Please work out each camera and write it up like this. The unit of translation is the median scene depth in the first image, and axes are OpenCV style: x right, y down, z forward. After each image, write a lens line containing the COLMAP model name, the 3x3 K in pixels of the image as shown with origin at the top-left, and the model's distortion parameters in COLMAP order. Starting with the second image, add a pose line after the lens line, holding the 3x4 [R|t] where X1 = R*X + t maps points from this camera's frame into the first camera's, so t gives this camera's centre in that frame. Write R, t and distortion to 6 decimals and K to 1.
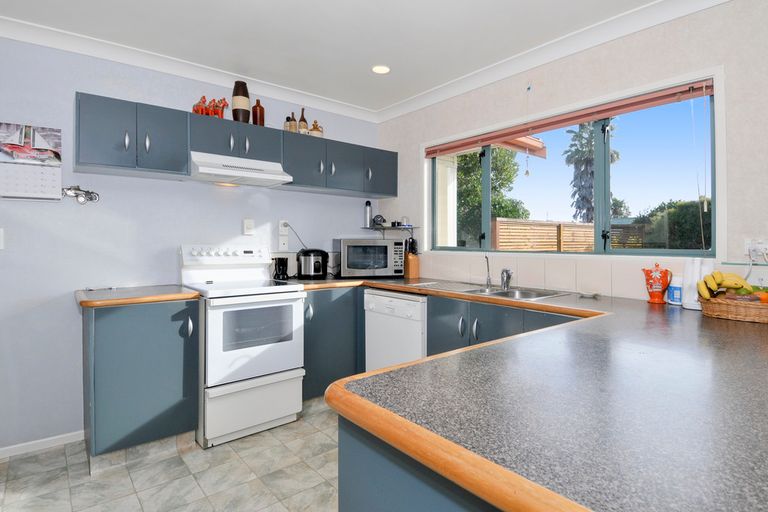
lens RADIAL K [[413.7, 0, 384.4], [0, 413.7, 247.4], [0, 0, 1]] dist [-0.001245, -0.001245]
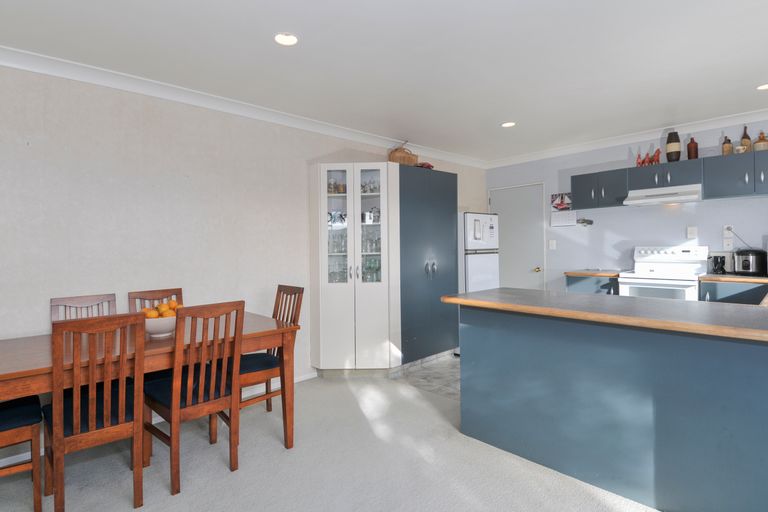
lens RADIAL K [[413.7, 0, 384.4], [0, 413.7, 247.4], [0, 0, 1]] dist [-0.001245, -0.001245]
pose [[0.081311, 0.000500, -0.996689, 0.946110], [0.009880, 0.999950, 0.001308, -0.013748], [0.996640, -0.009954, 0.081302, -0.104083]]
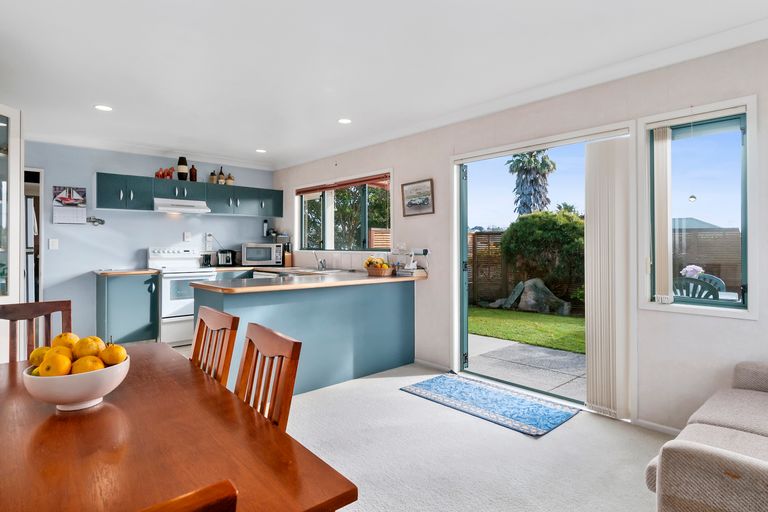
lens RADIAL K [[423.0, 0, 381.9], [0, 423.0, 245.0], [0, 0, 1]] dist [-0.002171, 0.000340]
pose [[0.997836, -0.003366, 0.065660, 0.381905], [0.004305, 0.999891, -0.014156, 0.014817], [-0.065605, 0.014408, 0.997742, -0.854218]]
